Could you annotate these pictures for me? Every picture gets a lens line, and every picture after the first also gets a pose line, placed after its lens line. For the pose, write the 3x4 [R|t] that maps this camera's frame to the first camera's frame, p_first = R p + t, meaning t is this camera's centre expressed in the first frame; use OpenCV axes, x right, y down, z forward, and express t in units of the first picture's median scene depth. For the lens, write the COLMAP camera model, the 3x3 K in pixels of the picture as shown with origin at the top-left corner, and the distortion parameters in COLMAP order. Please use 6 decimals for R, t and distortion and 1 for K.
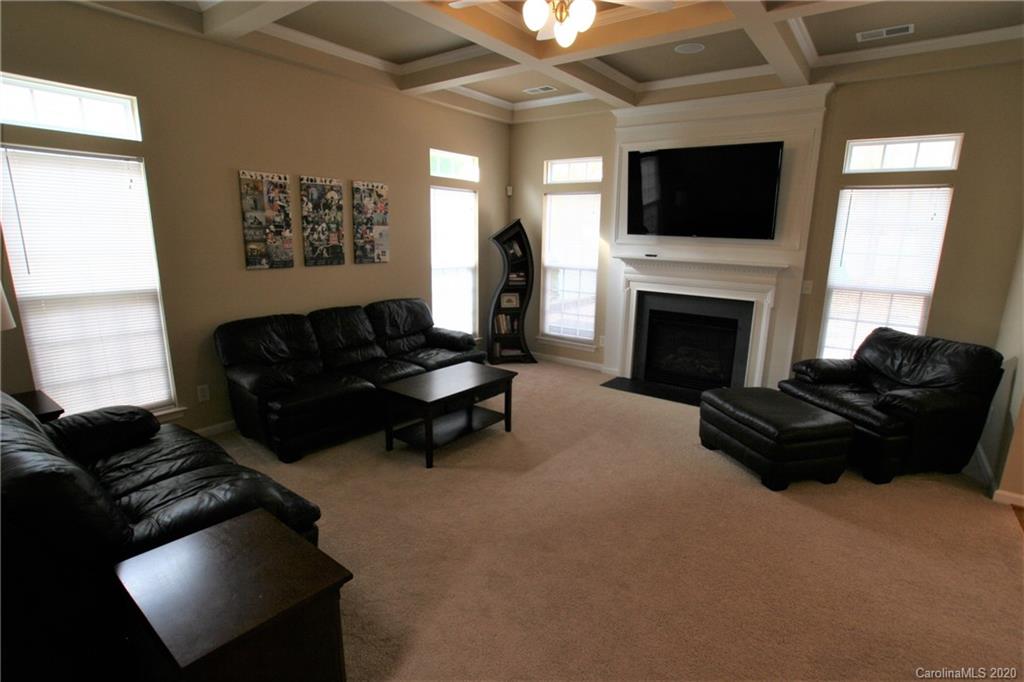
lens RADIAL K [[512.1, 0, 506.3], [0, 512.1, 351.7], [0, 0, 1]] dist [-0.060874, 0.018878]
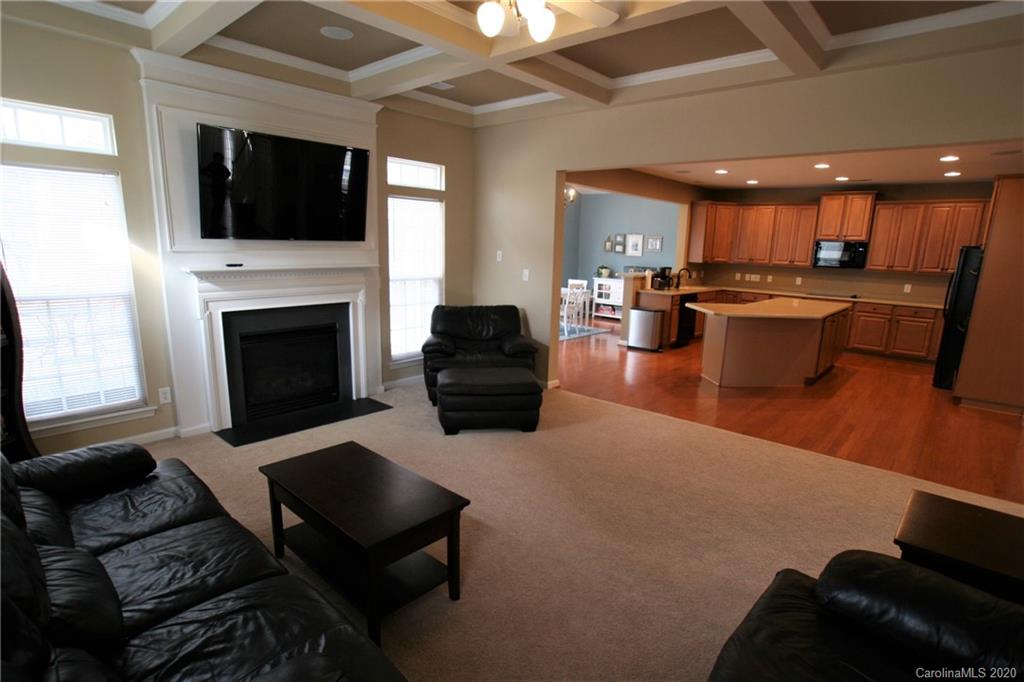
lens RADIAL K [[524.4, 0, 518.2], [0, 524.4, 345.8], [0, 0, 1]] dist [-0.029677, 0.003839]
pose [[0.078544, -0.213921, 0.973688, -0.571231], [0.202480, 0.959771, 0.194530, -0.162888], [-0.976132, 0.181873, 0.118699, 0.597748]]
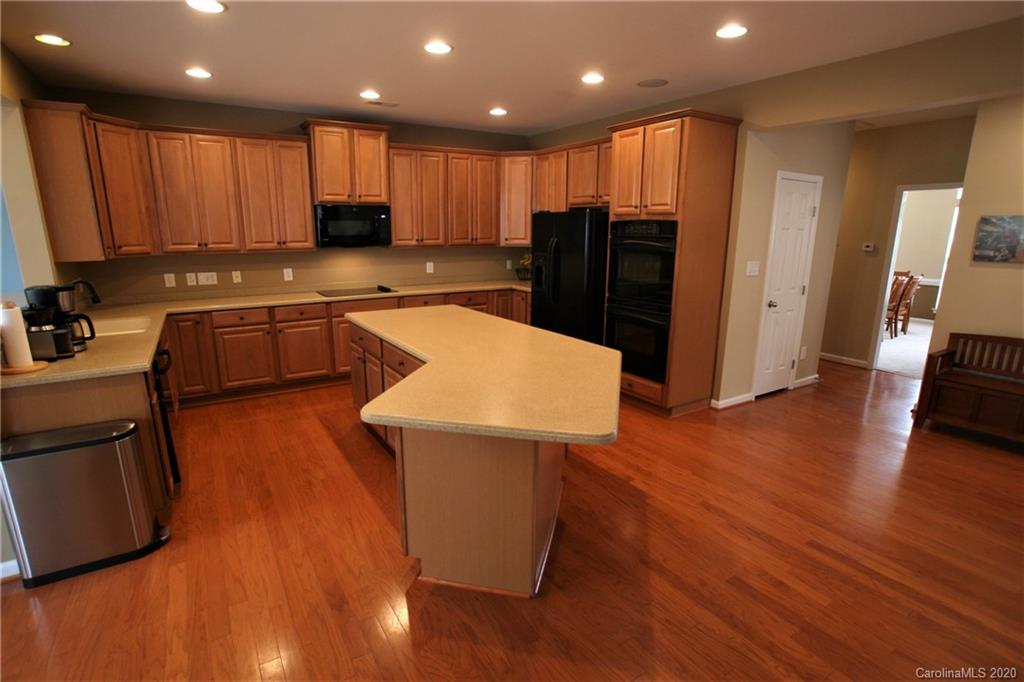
lens RADIAL K [[512.1, 0, 514.9], [0, 512.1, 347.4], [0, 0, 1]] dist [-0.060874, 0.018878]
pose [[-0.930834, -0.108483, 0.348968, 0.655445], [0.062256, 0.893890, 0.443943, -0.120911], [-0.360100, 0.434963, -0.825309, 0.561886]]
